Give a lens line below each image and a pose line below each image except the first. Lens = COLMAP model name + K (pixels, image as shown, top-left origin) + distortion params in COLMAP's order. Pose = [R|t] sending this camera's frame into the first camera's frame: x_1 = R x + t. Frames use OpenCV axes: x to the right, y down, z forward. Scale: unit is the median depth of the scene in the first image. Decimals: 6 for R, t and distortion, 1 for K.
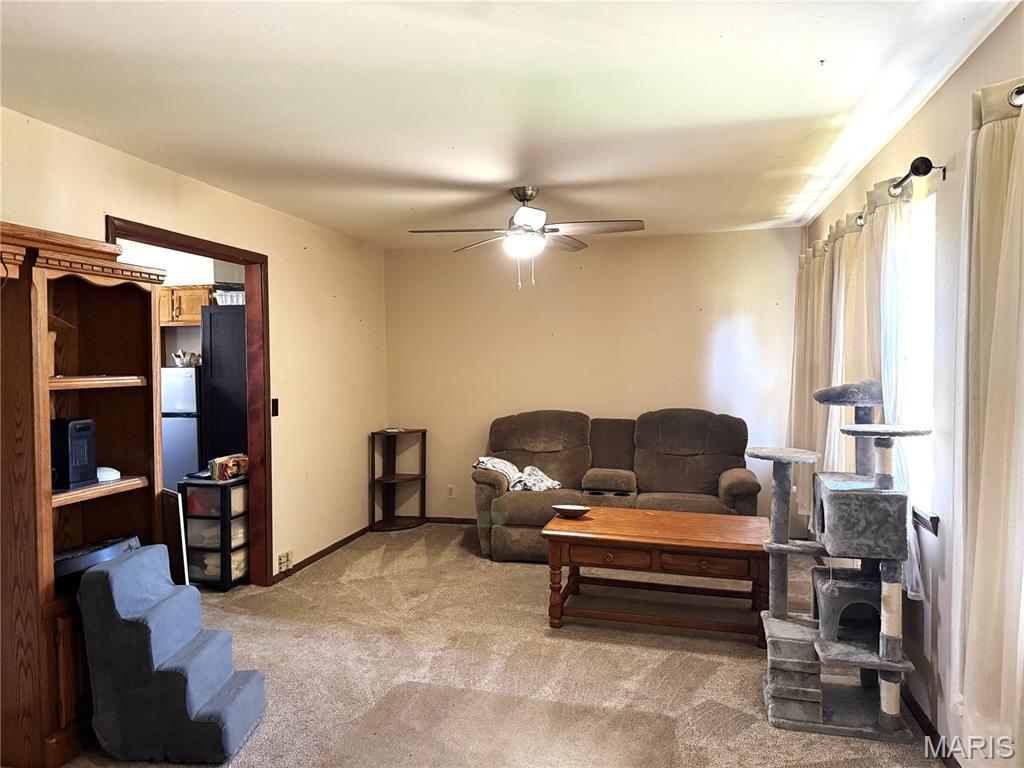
lens RADIAL K [[719.4, 0, 464.3], [0, 719.4, 362.2], [0, 0, 1]] dist [0.015678, -0.044836]
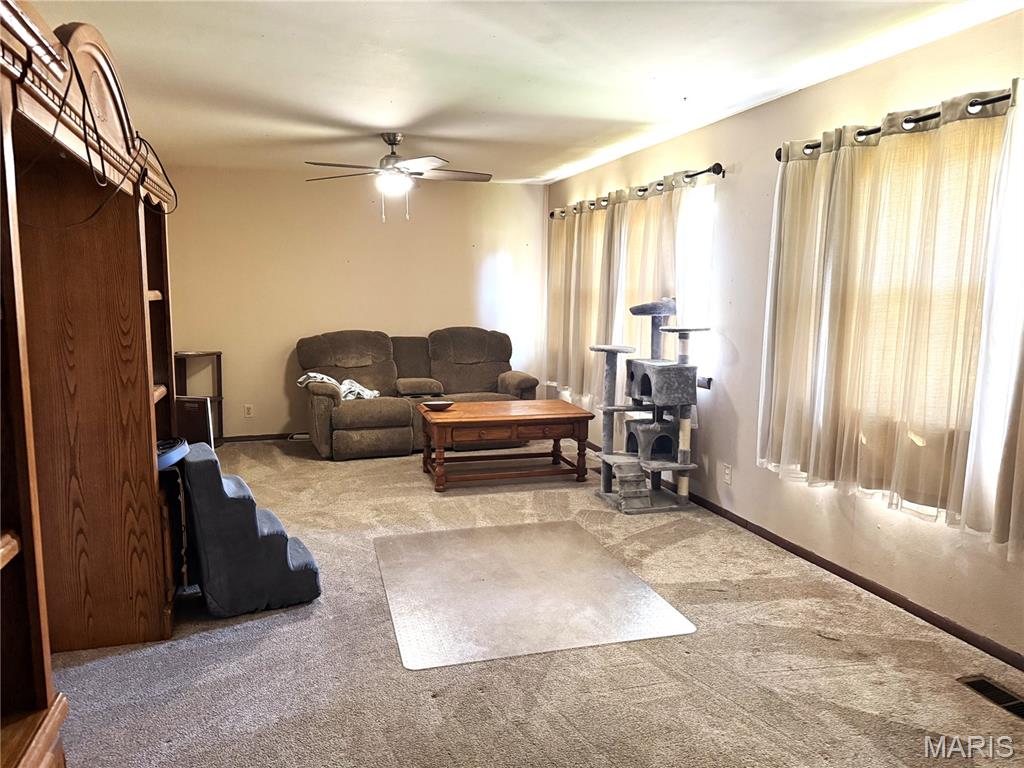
lens RADIAL K [[719.4, 0, 511.8], [0, 719.4, 379.6], [0, 0, 1]] dist [0.015678, -0.044836]
pose [[0.846899, -0.052476, 0.529158, -0.474949], [-0.011118, 0.993154, 0.116284, 0.016919], [-0.531637, -0.104364, 0.840518, -0.143977]]
